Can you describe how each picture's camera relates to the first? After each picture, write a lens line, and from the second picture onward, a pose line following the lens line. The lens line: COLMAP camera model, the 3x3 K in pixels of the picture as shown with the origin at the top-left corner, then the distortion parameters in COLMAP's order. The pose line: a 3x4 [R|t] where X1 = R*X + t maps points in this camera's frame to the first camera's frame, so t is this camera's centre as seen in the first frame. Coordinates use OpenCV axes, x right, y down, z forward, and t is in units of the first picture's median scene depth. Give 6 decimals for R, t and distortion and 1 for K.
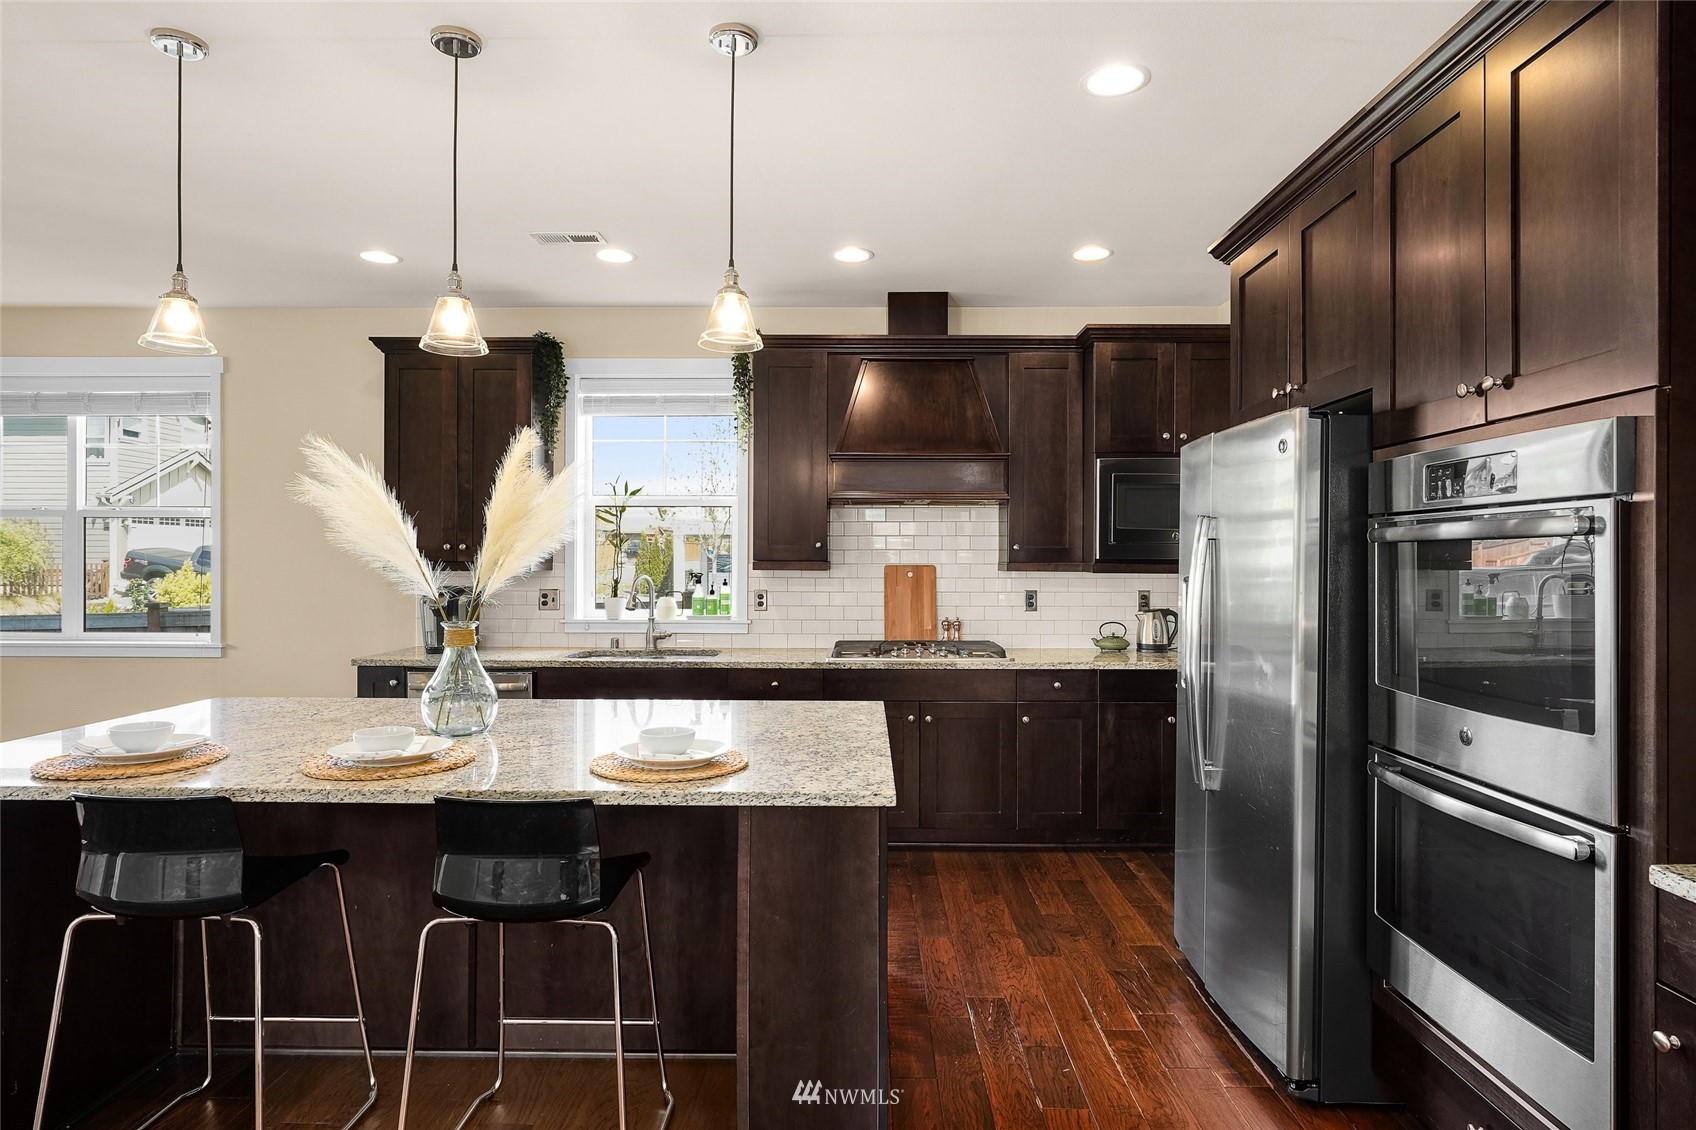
lens RADIAL K [[952.8, 0, 842.4], [0, 952.8, 566.0], [0, 0, 1]] dist [-0.001074, 0.005918]
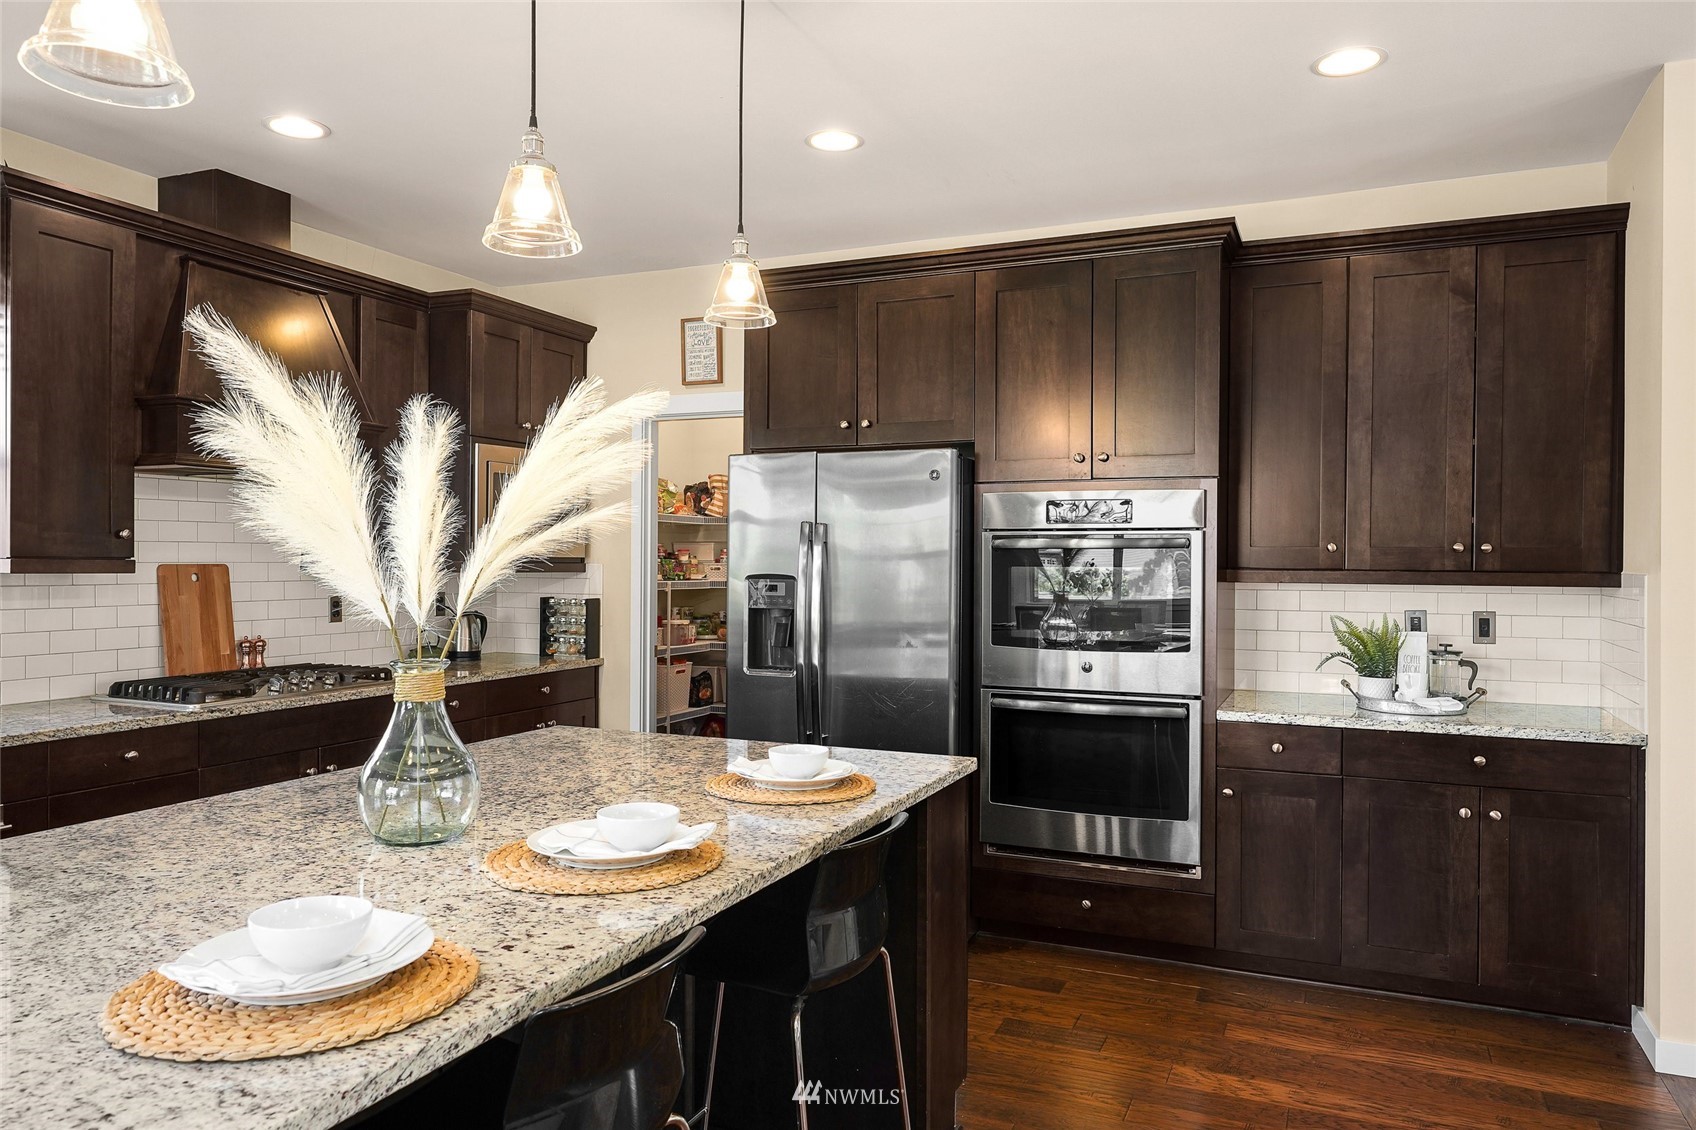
lens RADIAL K [[1171.3, 0, 851.0], [0, 1171.3, 579.3], [0, 0, 1]] dist [-0.004867, 0.009546]
pose [[0.376879, -0.016970, 0.926107, -0.545645], [0.001413, 0.999842, 0.017746, -0.004487], [-0.926261, -0.005380, 0.376843, 0.242622]]
